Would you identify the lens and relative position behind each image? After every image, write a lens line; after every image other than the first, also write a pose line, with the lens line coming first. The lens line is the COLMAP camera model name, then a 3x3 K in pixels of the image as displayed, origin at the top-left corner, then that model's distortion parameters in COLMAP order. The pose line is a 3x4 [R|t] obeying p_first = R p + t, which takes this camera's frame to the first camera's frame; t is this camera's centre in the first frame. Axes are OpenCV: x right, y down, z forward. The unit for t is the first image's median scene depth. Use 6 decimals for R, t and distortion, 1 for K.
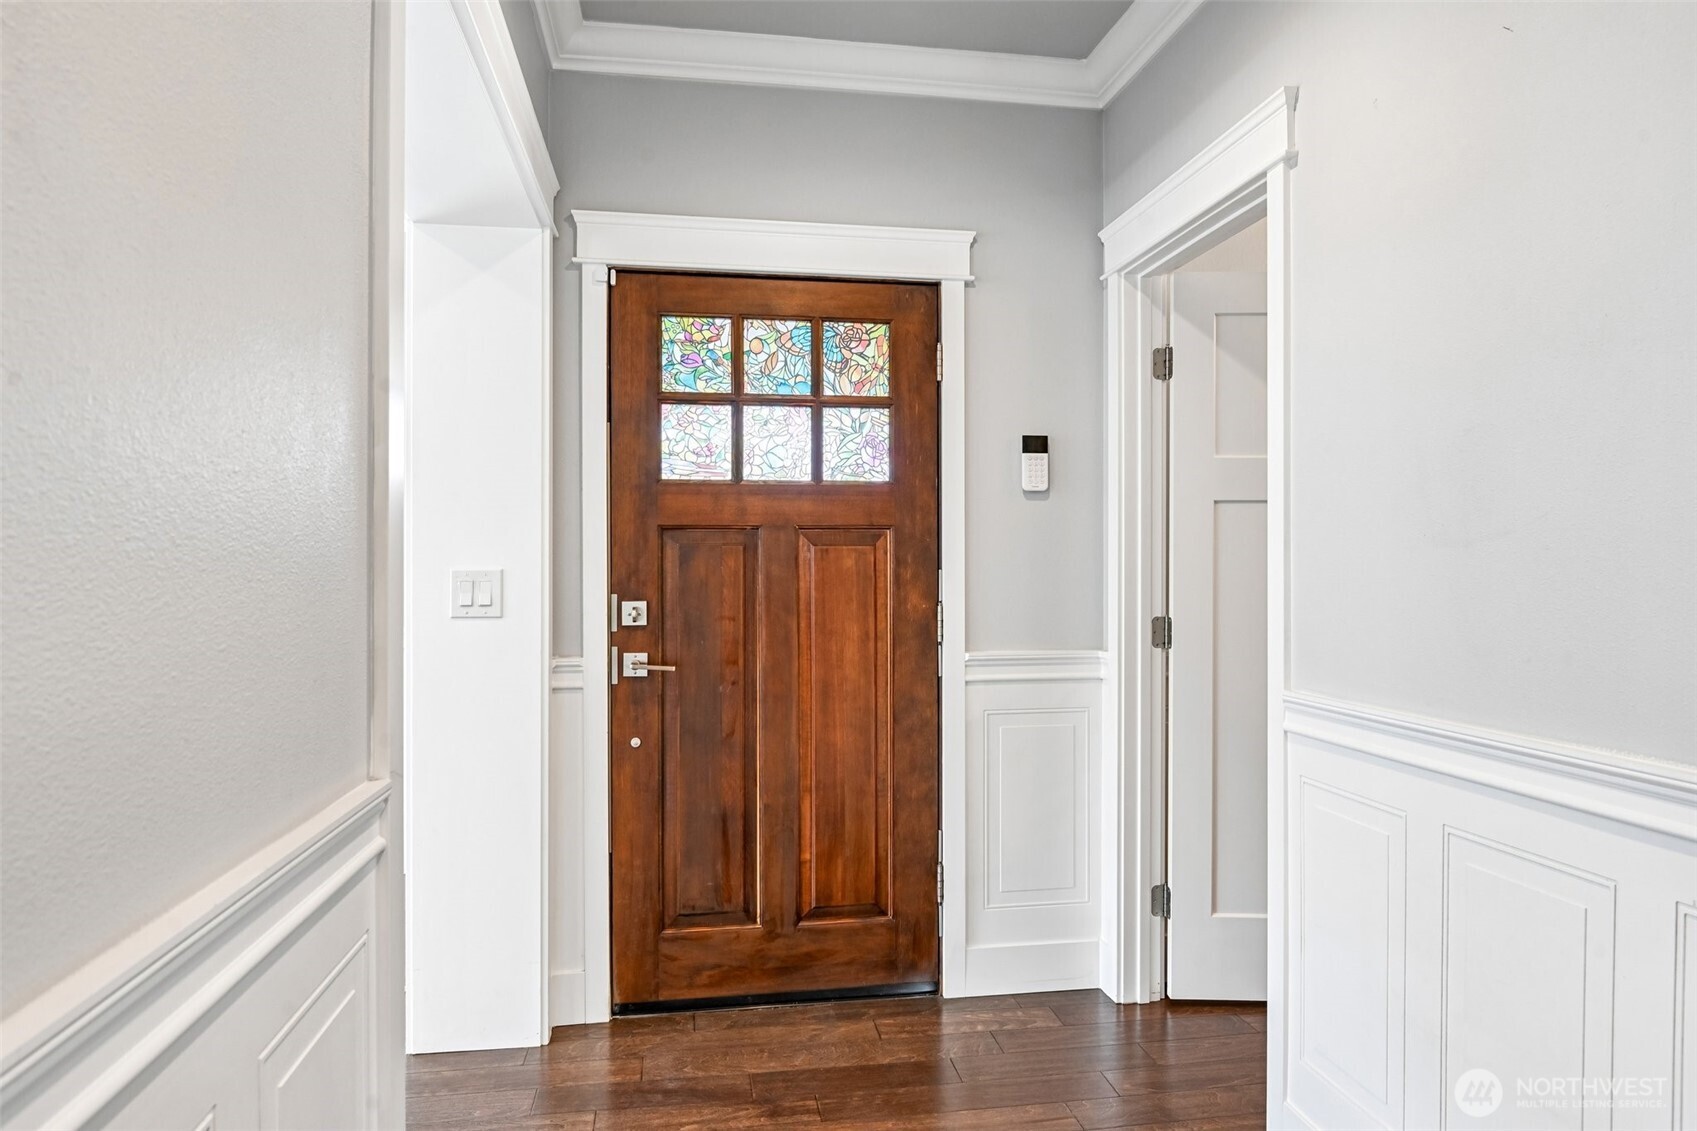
lens RADIAL K [[1084.7, 0, 850.6], [0, 1084.7, 574.6], [0, 0, 1]] dist [0.000809, 0.000984]
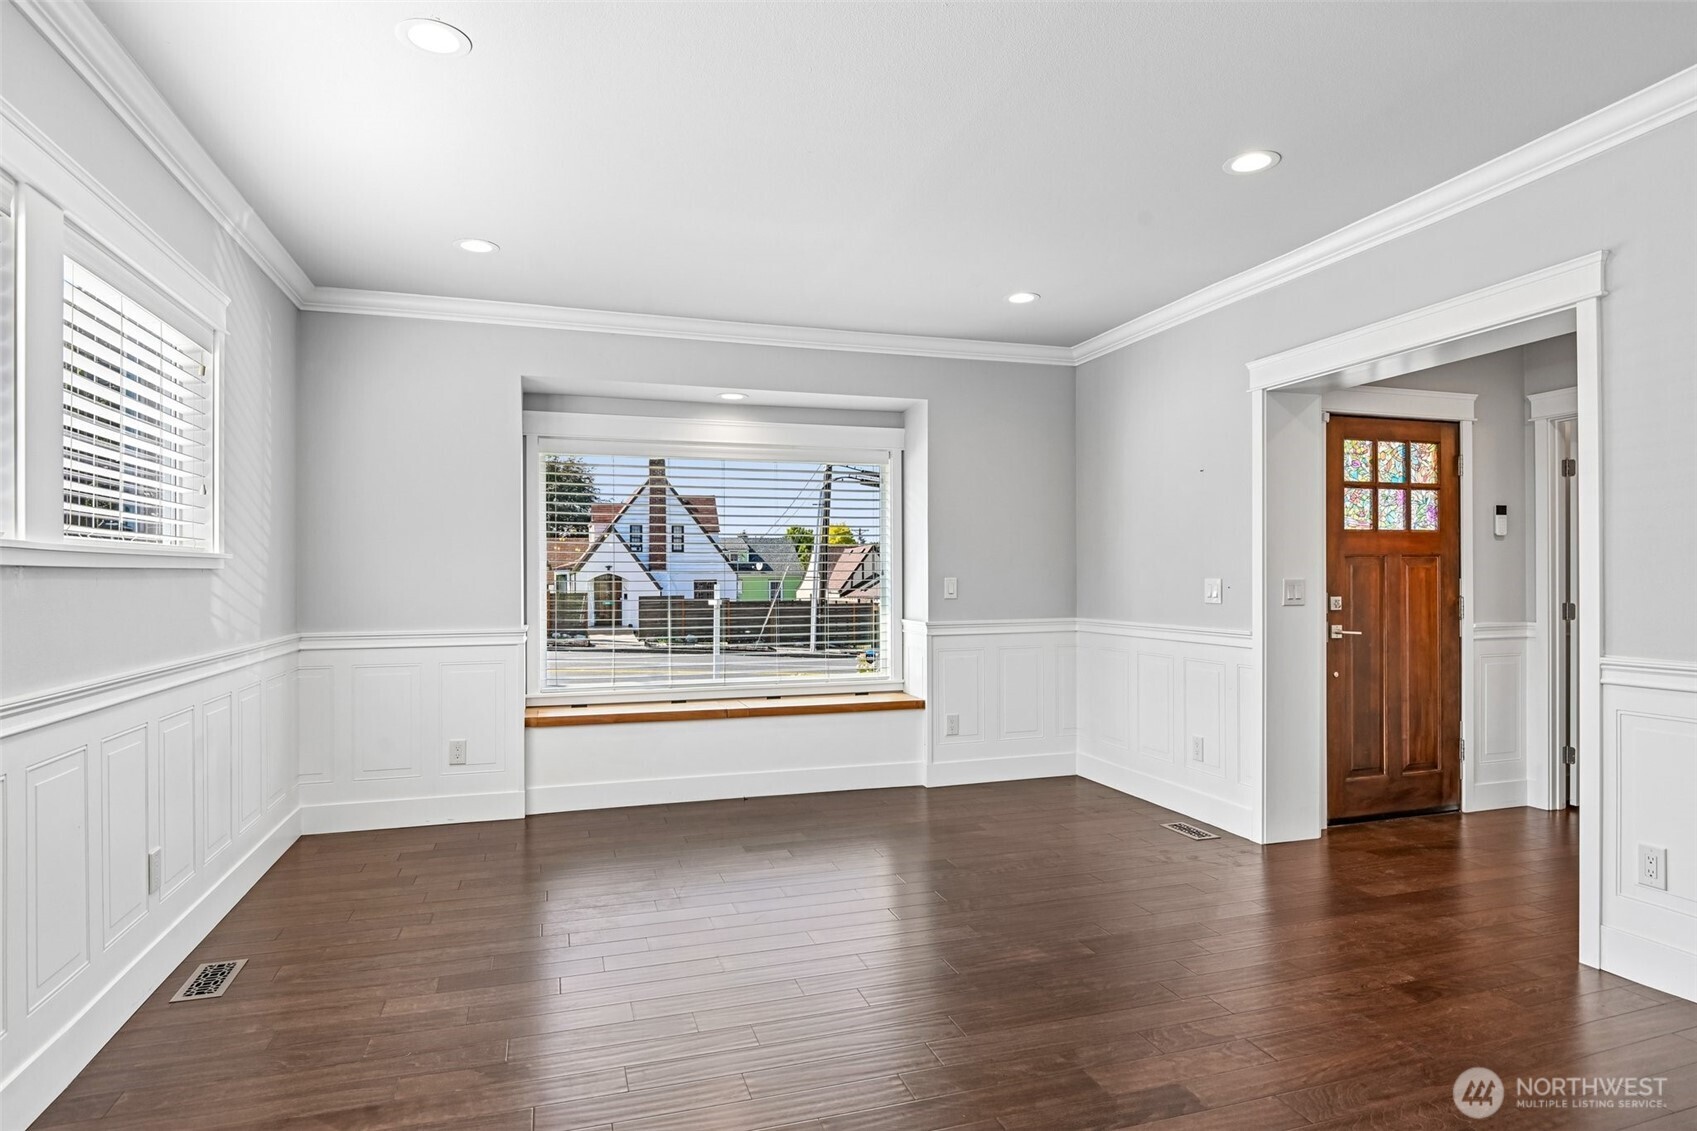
lens RADIAL K [[933.2, 0, 844.8], [0, 933.2, 563.8], [0, 0, 1]] dist [-0.013685, -0.004579]
pose [[0.989032, -0.000245, 0.147701, -1.195980], [0.001184, 0.999980, -0.006273, -0.021045], [-0.147696, 0.006379, 0.989012, -0.399336]]
